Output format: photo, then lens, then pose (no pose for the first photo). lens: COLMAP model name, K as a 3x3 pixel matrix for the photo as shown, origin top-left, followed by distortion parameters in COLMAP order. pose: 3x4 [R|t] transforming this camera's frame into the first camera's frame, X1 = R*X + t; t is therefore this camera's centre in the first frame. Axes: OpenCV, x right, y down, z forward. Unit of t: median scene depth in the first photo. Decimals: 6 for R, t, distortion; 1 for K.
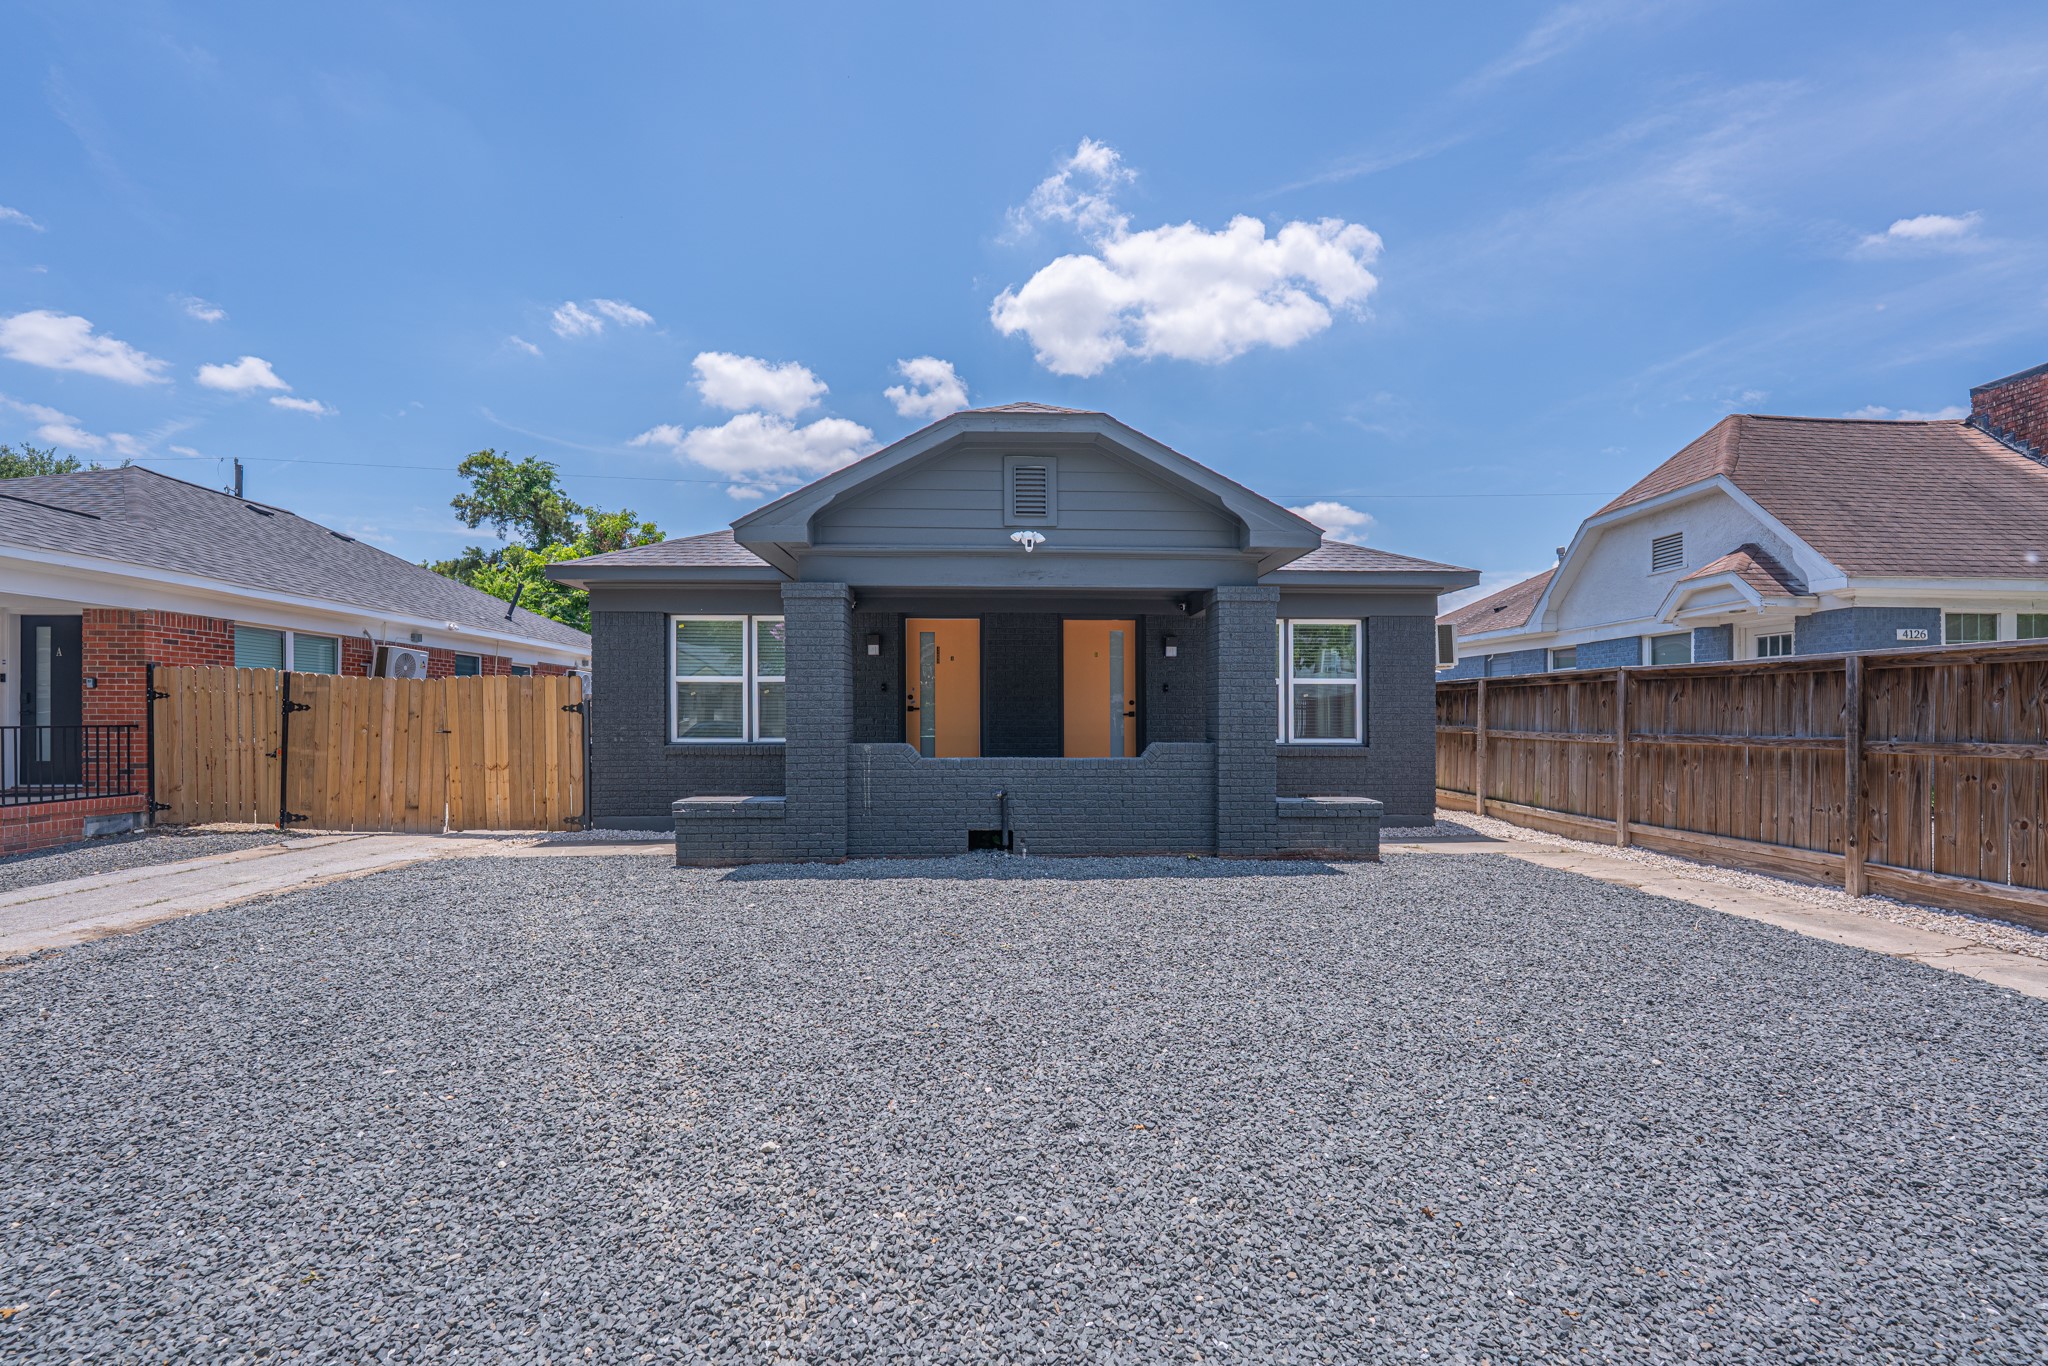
lens RADIAL K [[863.2, 0, 1070.6], [0, 863.2, 728.8], [0, 0, 1]] dist [0.001314, -0.005692]
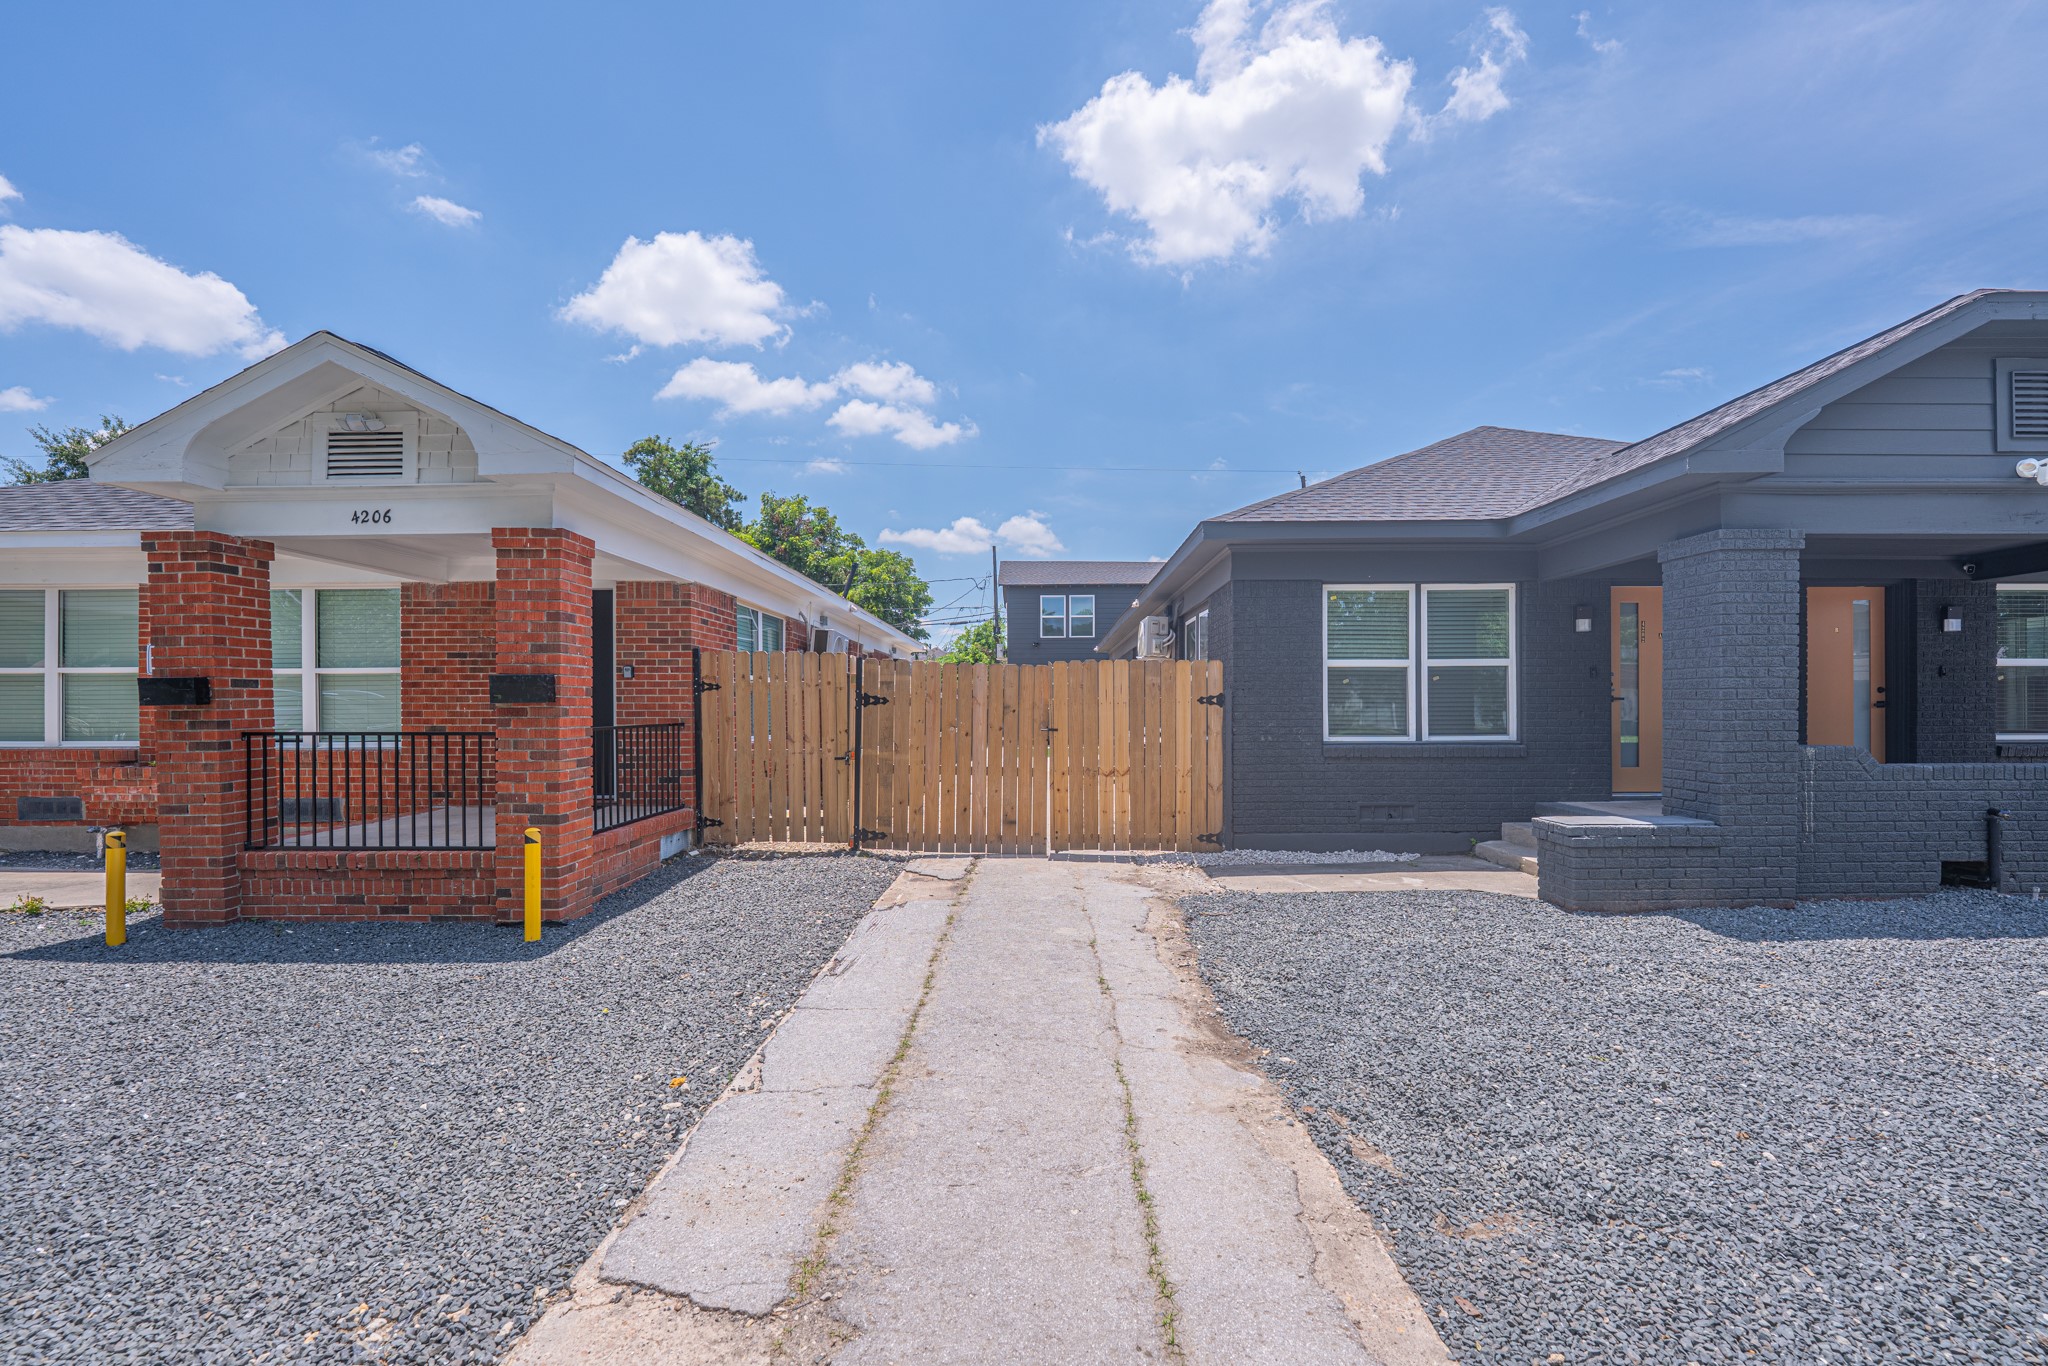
lens RADIAL K [[847.1, 0, 1037.6], [0, 847.1, 715.0], [0, 0, 1]] dist [-0.002075, -0.004785]
pose [[0.999243, -0.003745, -0.038711, -0.705924], [0.003607, 0.999987, -0.003629, -0.007423], [0.038724, 0.003487, 0.999244, 0.201212]]
